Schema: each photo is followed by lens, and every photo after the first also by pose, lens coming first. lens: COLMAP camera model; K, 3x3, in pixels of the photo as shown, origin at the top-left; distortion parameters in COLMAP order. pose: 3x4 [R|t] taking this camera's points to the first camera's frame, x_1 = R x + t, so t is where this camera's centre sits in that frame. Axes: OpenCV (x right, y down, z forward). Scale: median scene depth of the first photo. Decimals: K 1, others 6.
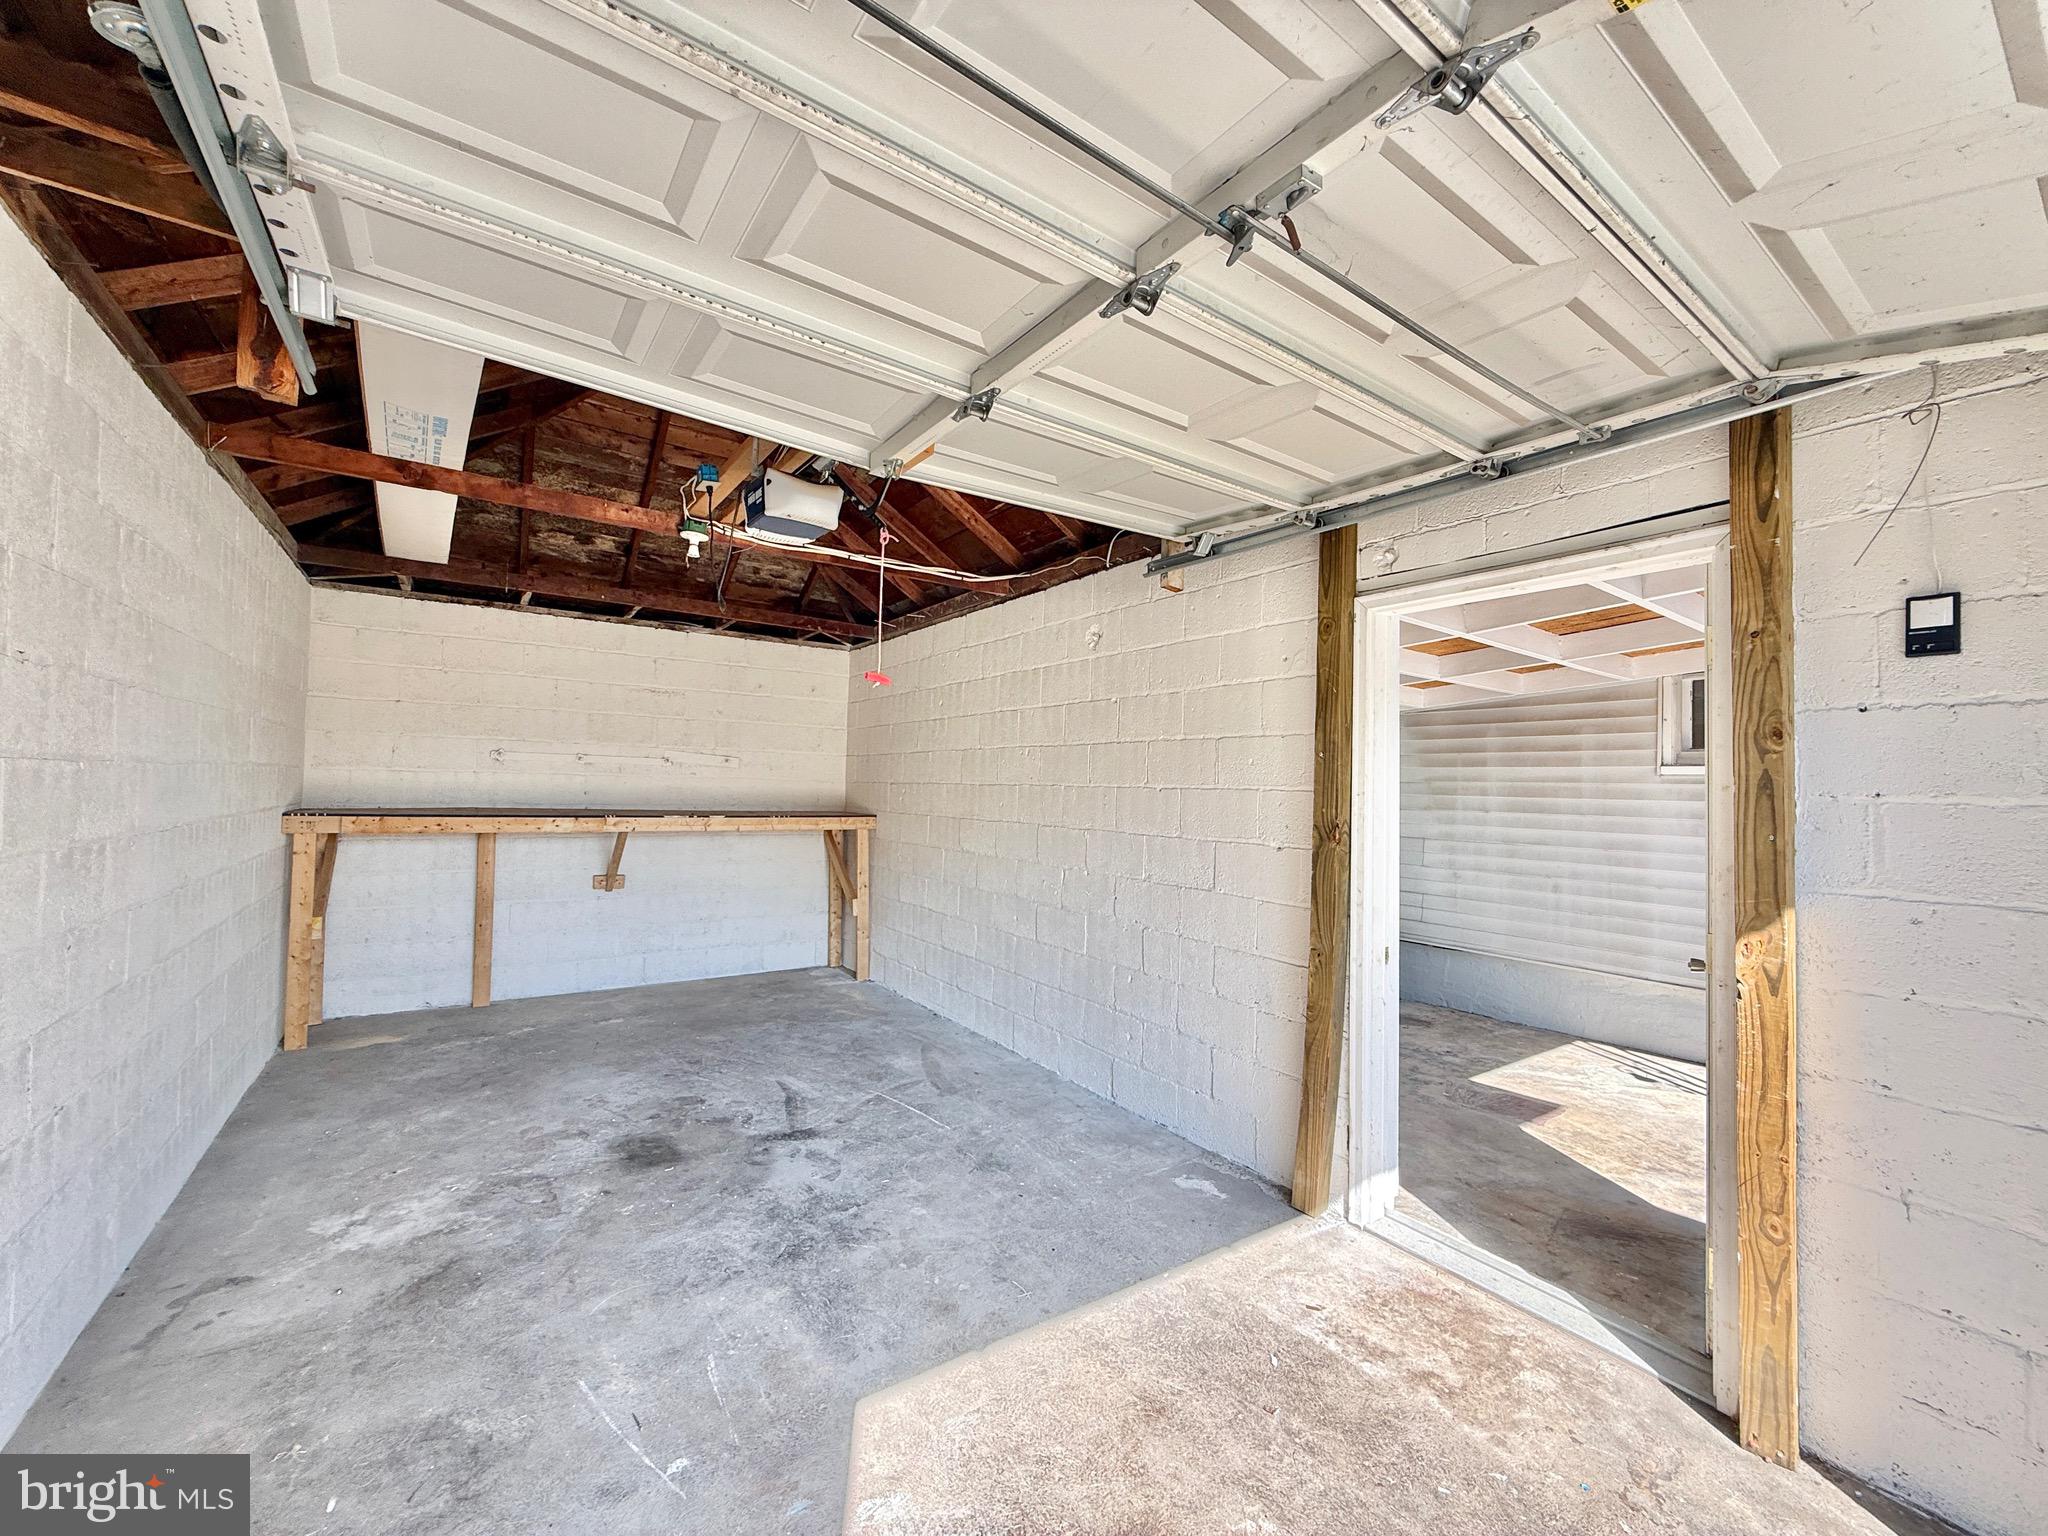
lens RADIAL K [[808.9, 0, 1023.5], [0, 808.9, 766.4], [0, 0, 1]] dist [0.000683, -0.000141]
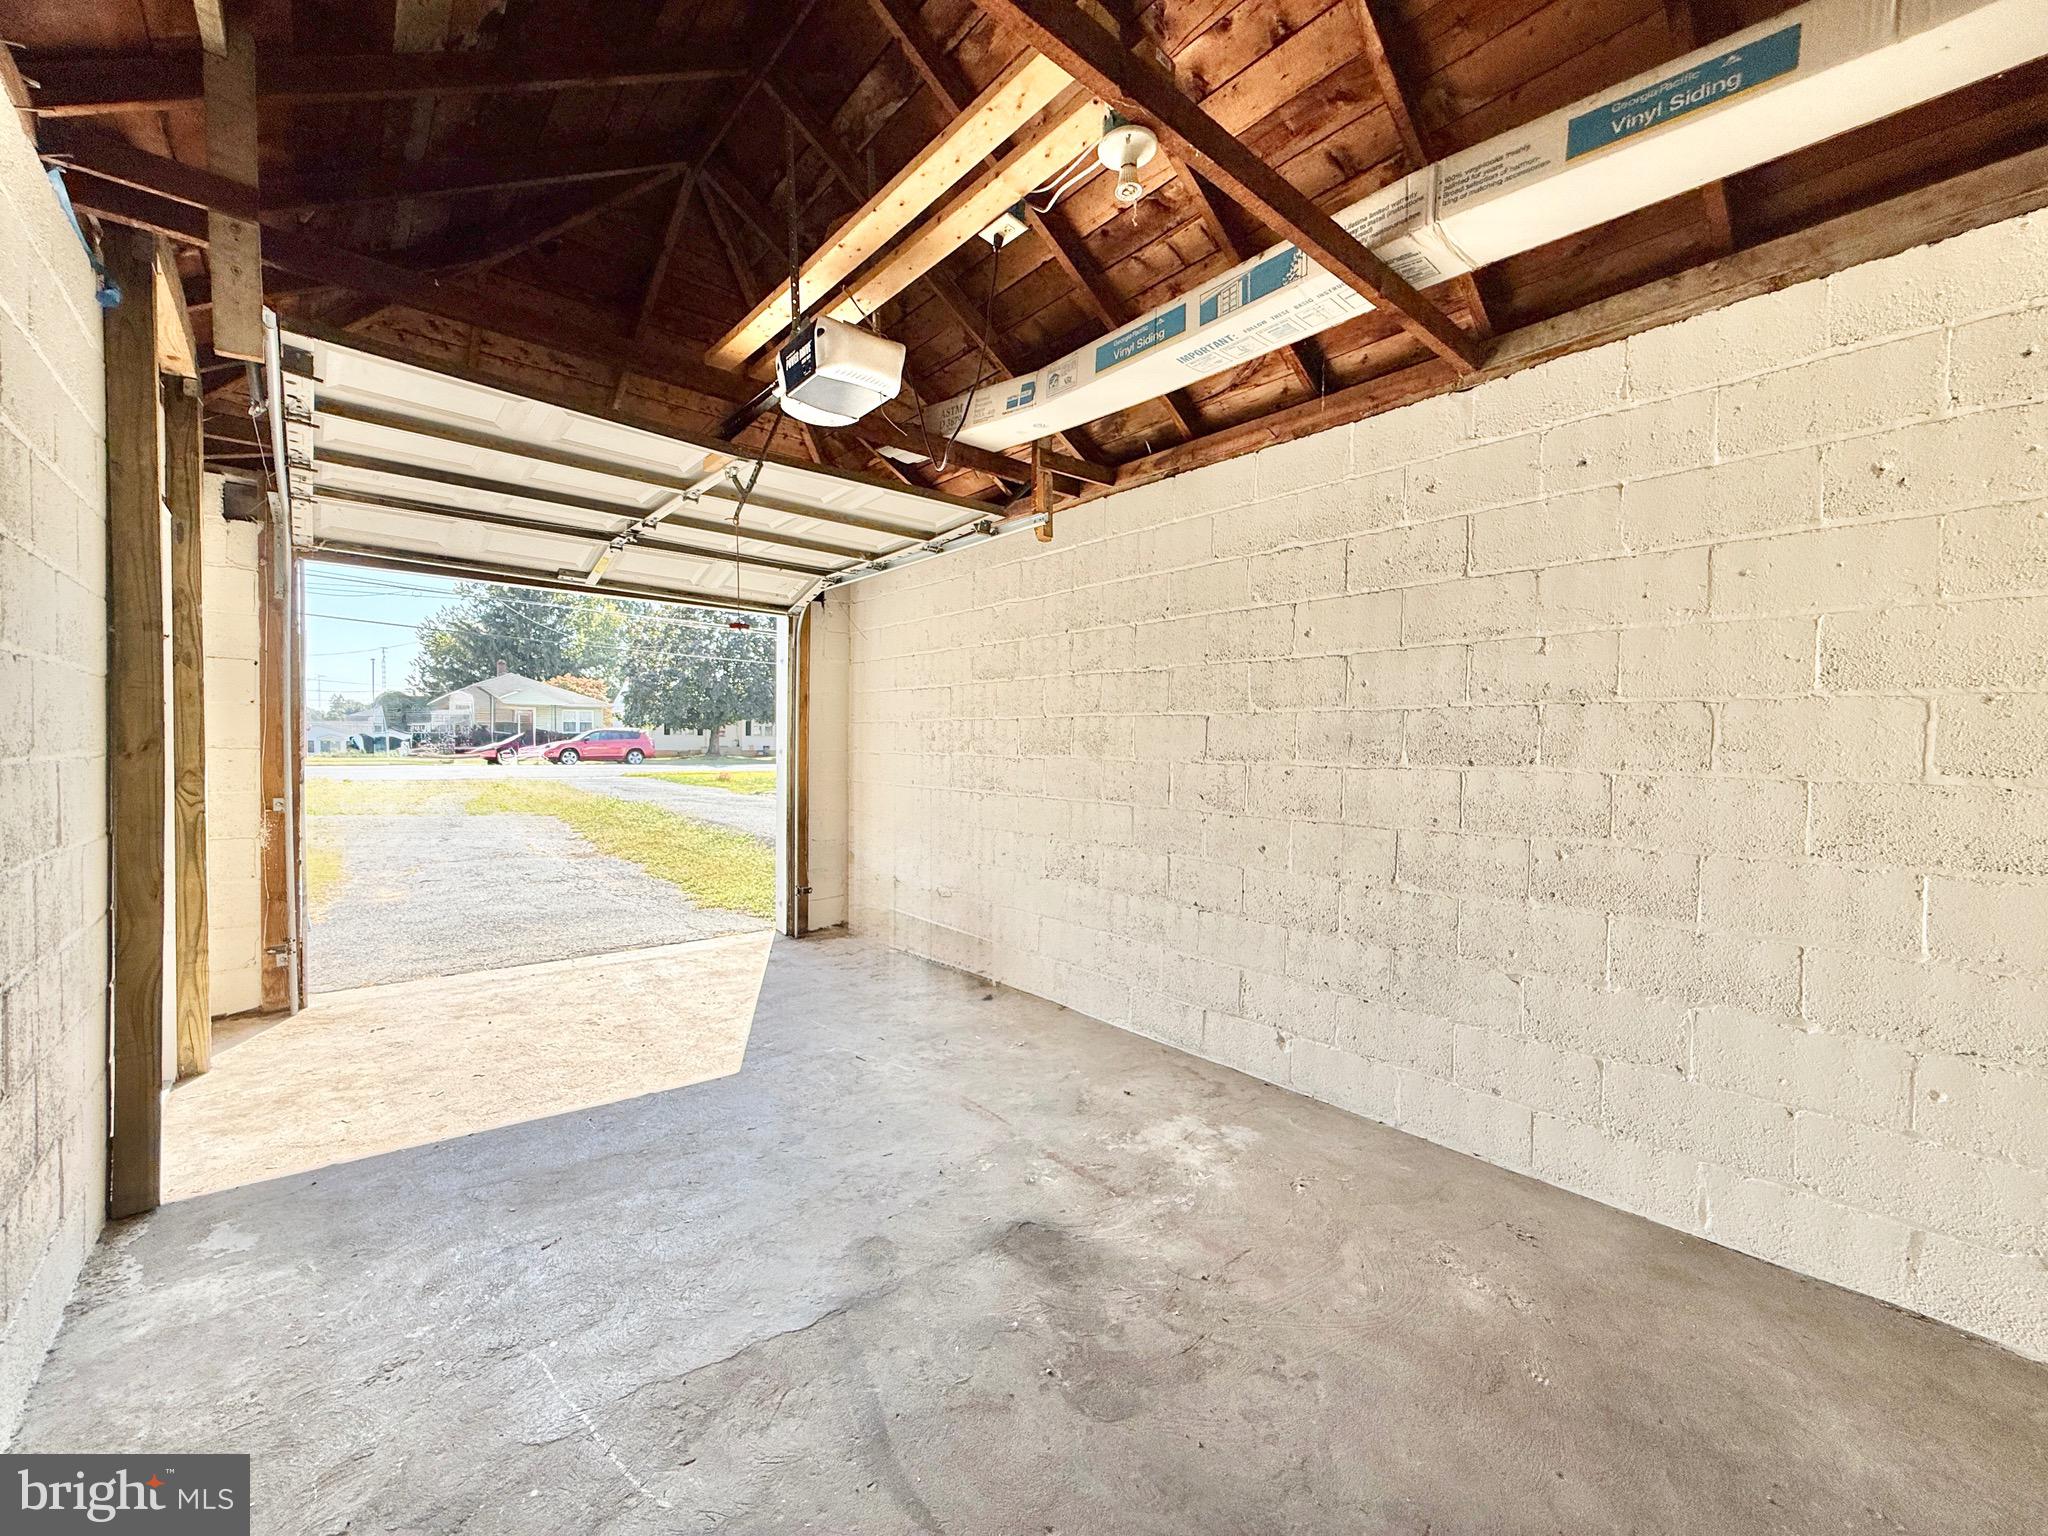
lens RADIAL K [[808.9, 0, 1023.5], [0, 808.9, 766.4], [0, 0, 1]] dist [0.000683, -0.000141]
pose [[-0.993169, -0.035089, -0.111288, -0.362995], [-0.034683, 0.999383, -0.005587, 0.080284], [0.111415, -0.001689, -0.993773, 1.693884]]
